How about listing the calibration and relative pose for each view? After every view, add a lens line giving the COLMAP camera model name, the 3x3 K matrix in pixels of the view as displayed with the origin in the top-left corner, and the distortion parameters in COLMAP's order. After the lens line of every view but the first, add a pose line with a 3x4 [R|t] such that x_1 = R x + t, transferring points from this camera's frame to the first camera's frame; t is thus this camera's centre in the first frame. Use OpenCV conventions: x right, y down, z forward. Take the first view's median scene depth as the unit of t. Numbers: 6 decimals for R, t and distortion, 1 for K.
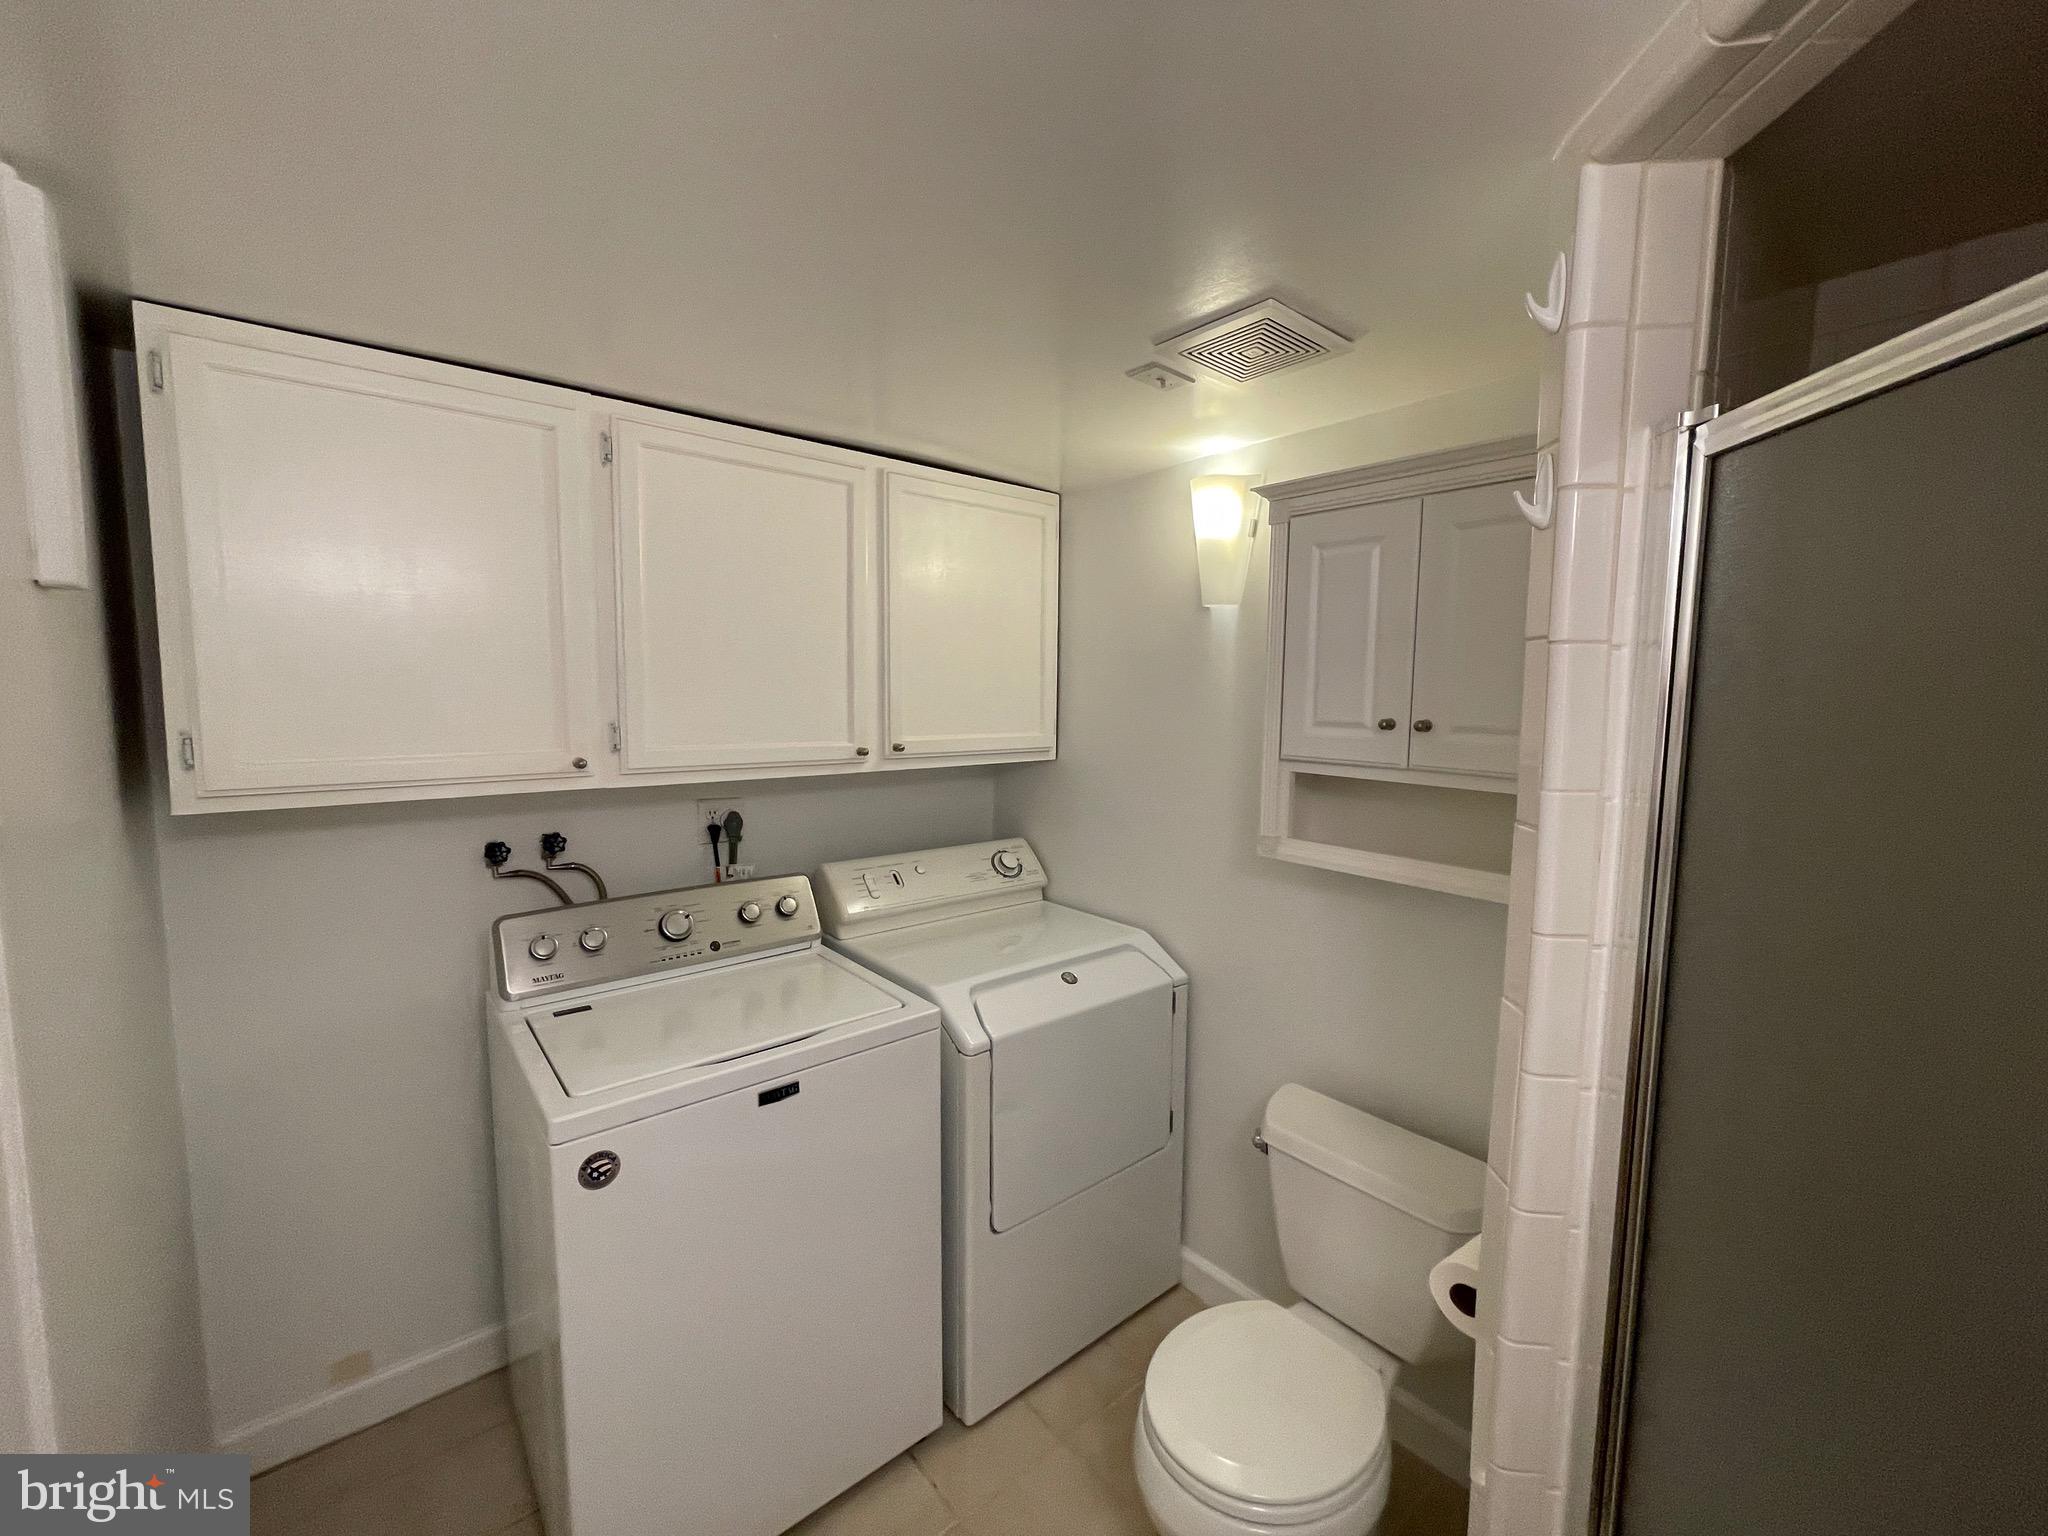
lens RADIAL K [[835.8, 0, 1017.6], [0, 835.8, 769.9], [0, 0, 1]] dist [-0.004245, 0.000320]
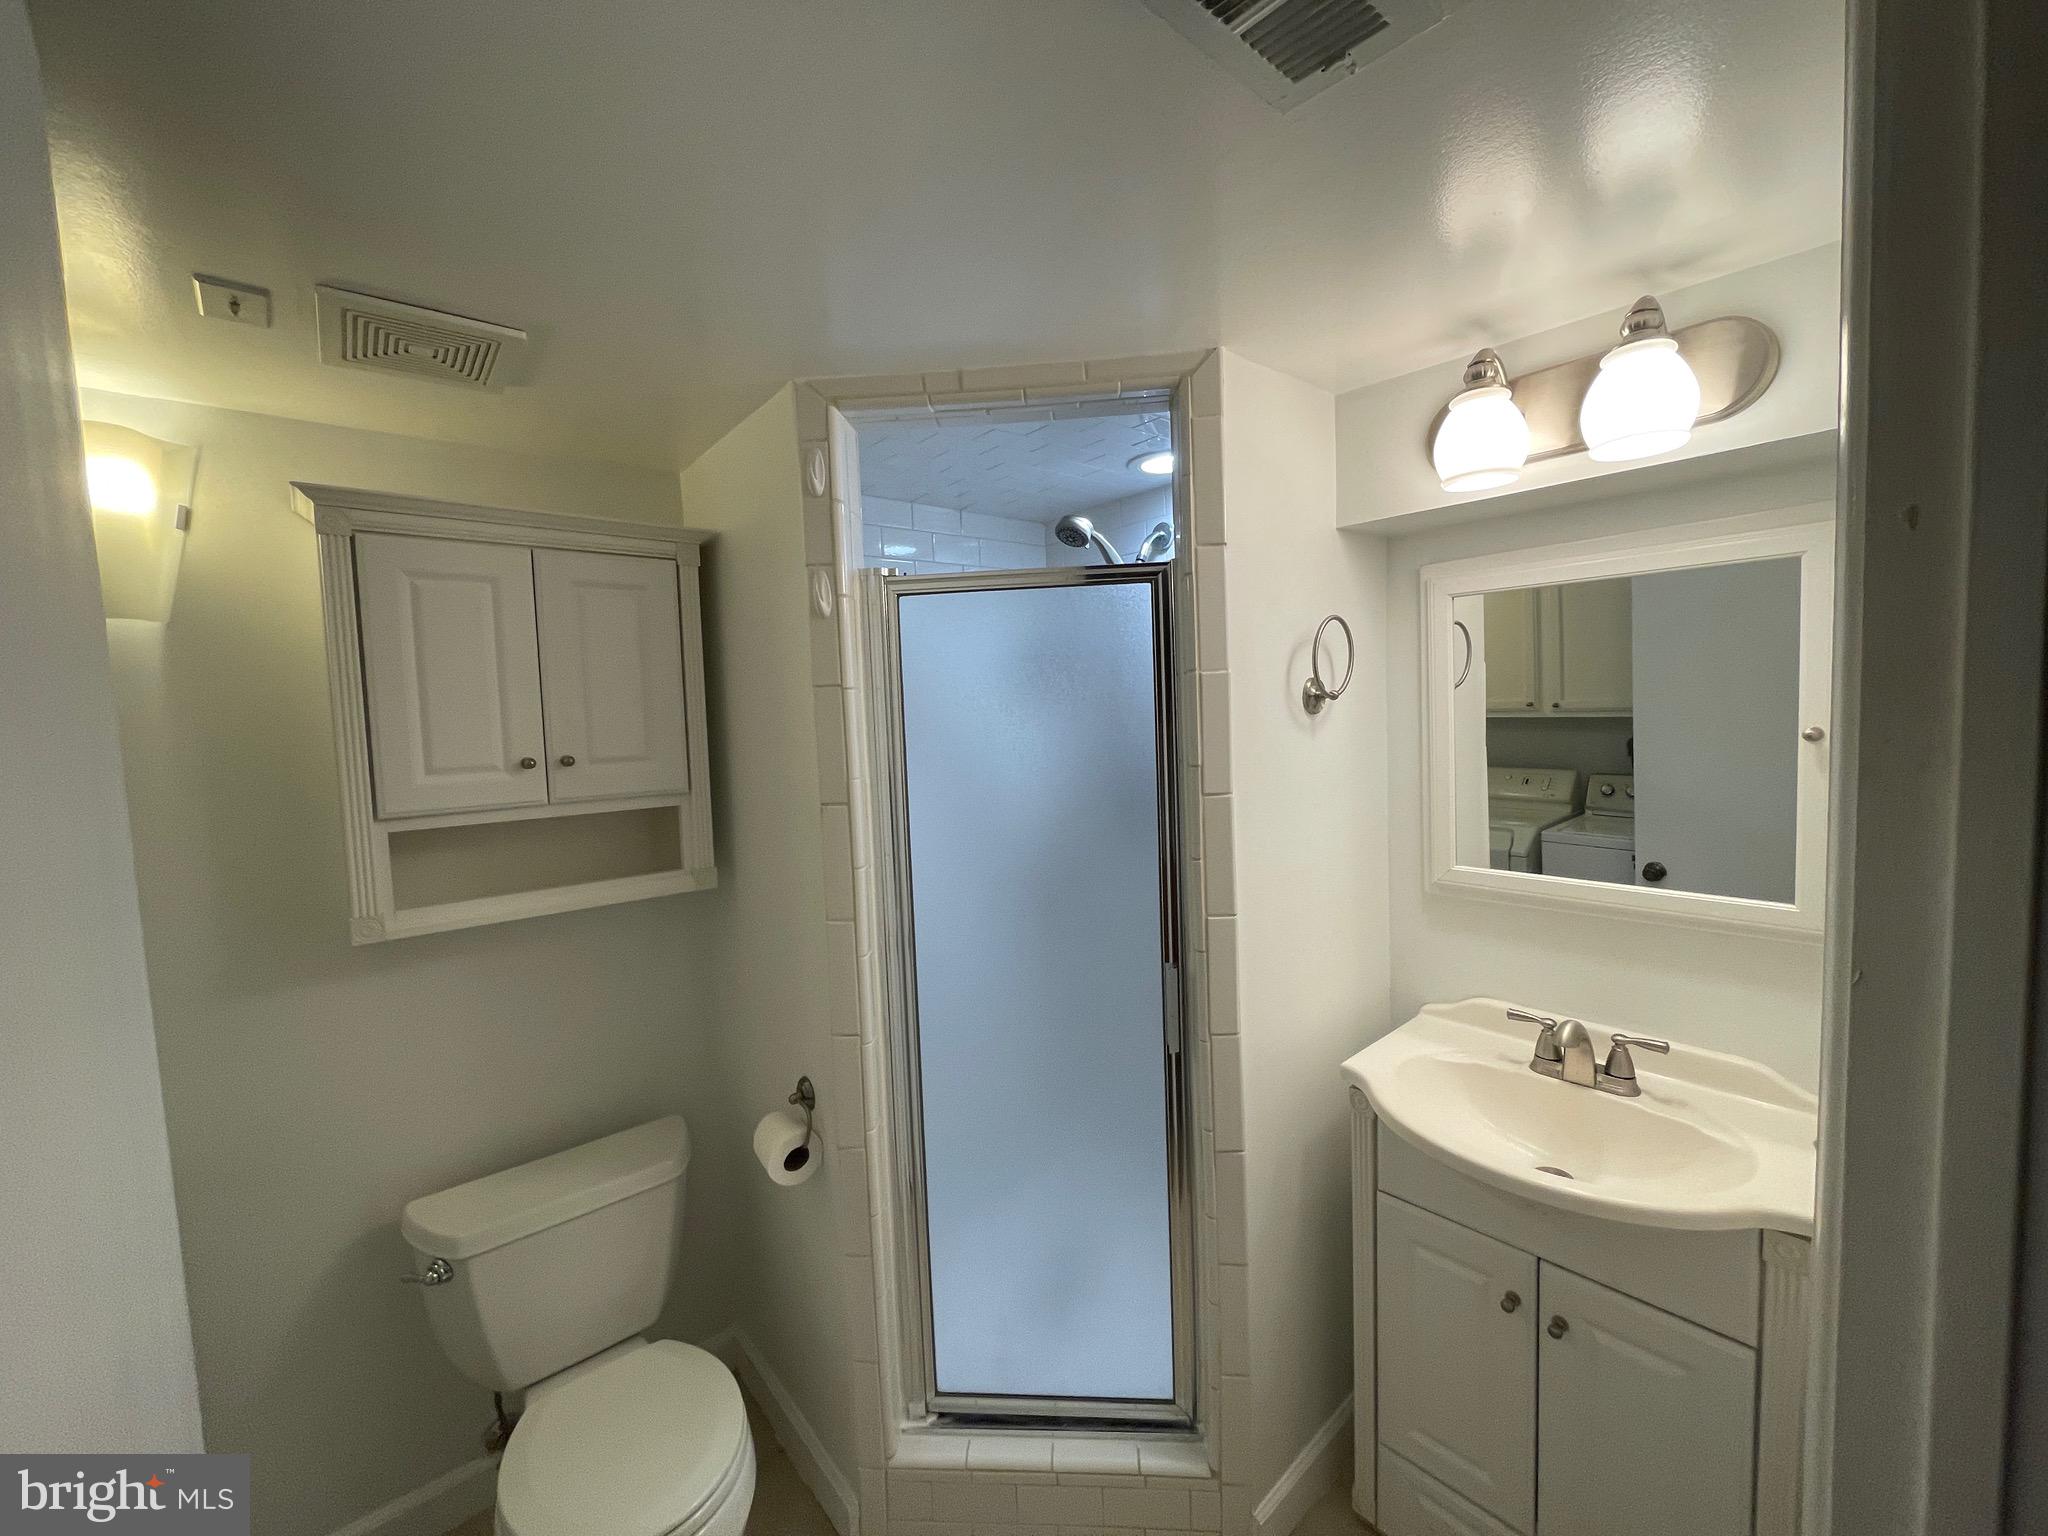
lens RADIAL K [[835.8, 0, 1022.8], [0, 835.8, 763.9], [0, 0, 1]] dist [-0.004245, 0.000320]
pose [[-0.006597, -0.075331, 0.997137, -0.536960], [0.130252, 0.988599, 0.075547, -0.048691], [-0.991459, 0.130377, 0.003290, 0.369635]]
